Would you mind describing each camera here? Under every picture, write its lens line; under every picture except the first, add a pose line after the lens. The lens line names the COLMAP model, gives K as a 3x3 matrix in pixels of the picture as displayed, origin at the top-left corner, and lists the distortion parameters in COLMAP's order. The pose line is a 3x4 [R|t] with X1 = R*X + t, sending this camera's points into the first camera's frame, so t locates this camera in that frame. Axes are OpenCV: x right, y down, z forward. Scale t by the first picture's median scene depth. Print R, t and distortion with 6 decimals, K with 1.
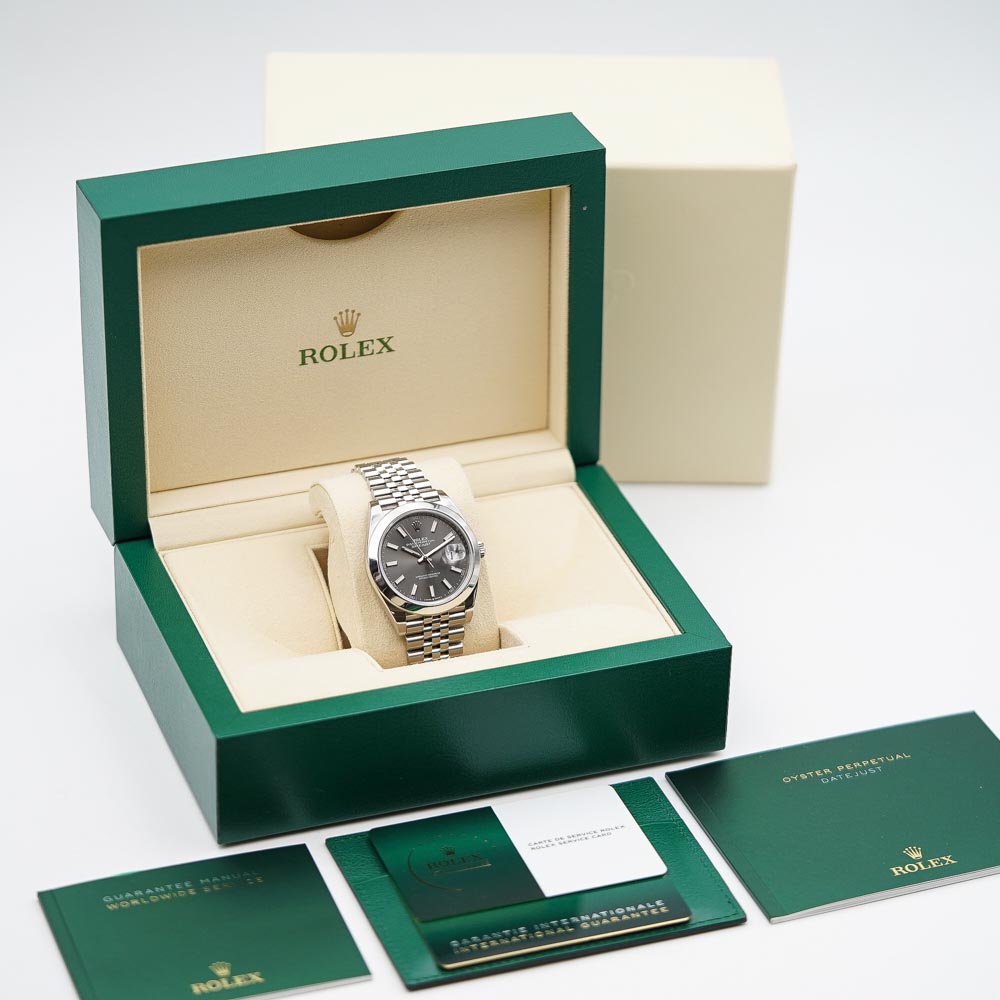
lens RADIAL K [[4144.2, 0, 497.2], [0, 4144.2, 498.6], [0, 0, 1]] dist [0.881757, 0.000000]
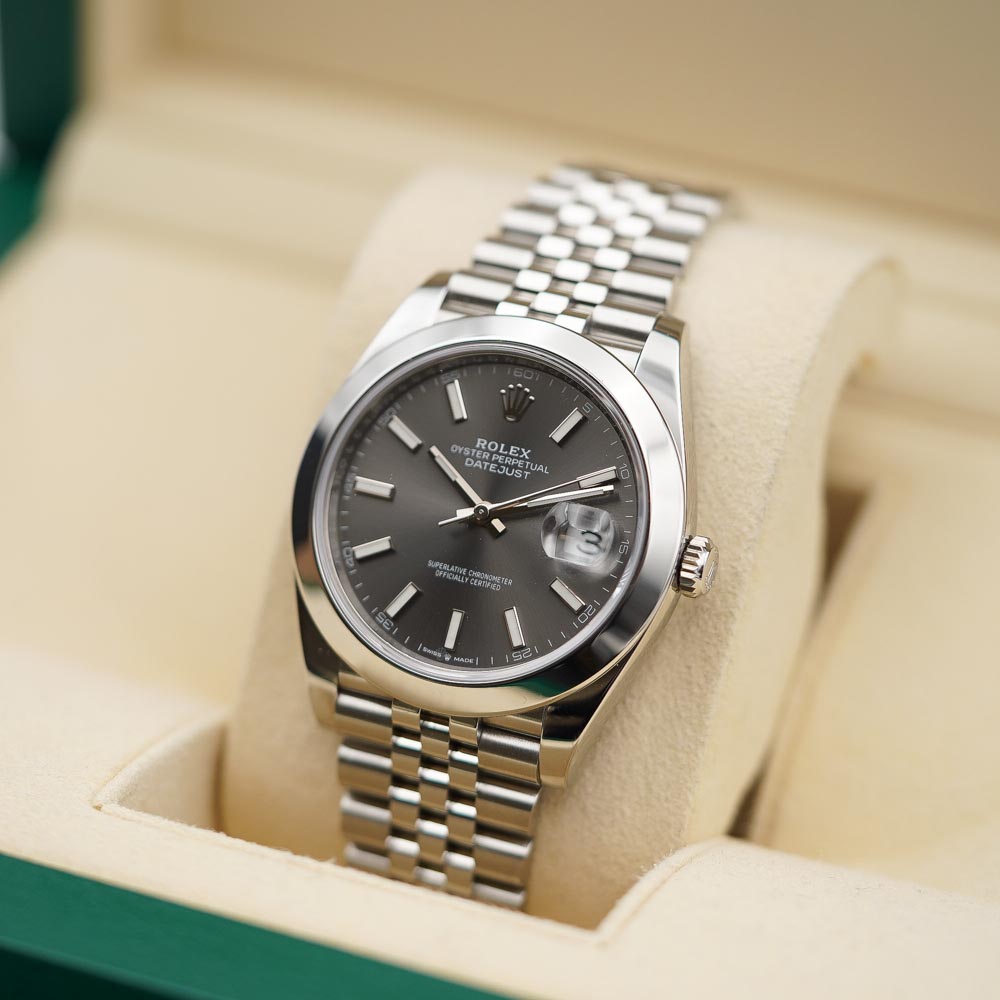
lens RADIAL K [[4144.2, 0, 500.2], [0, 4144.2, 499.4], [0, 0, 1]] dist [0.881757, 0.000000]
pose [[0.744956, 0.364338, -0.558837, 0.142167], [-0.334272, 0.928806, 0.159941, -0.032493], [0.577324, 0.067655, 0.813708, 0.766150]]
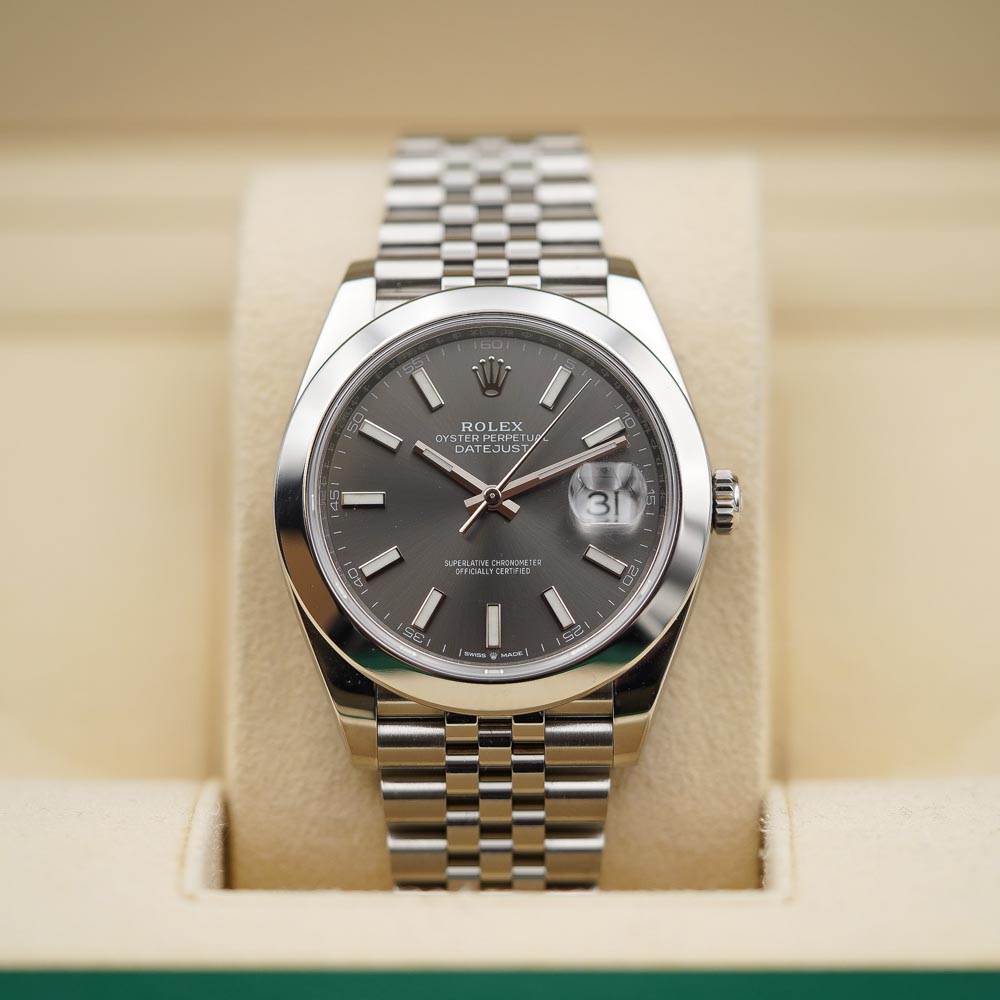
lens RADIAL K [[4144.2, 0, 490.4], [0, 4144.2, 460.0], [0, 0, 1]] dist [0.881757, 0.000000]
pose [[0.936909, 0.159313, -0.311161, 0.064871], [-0.149503, 0.987214, 0.055294, -0.002772], [0.315992, -0.005286, 0.948747, 0.744708]]
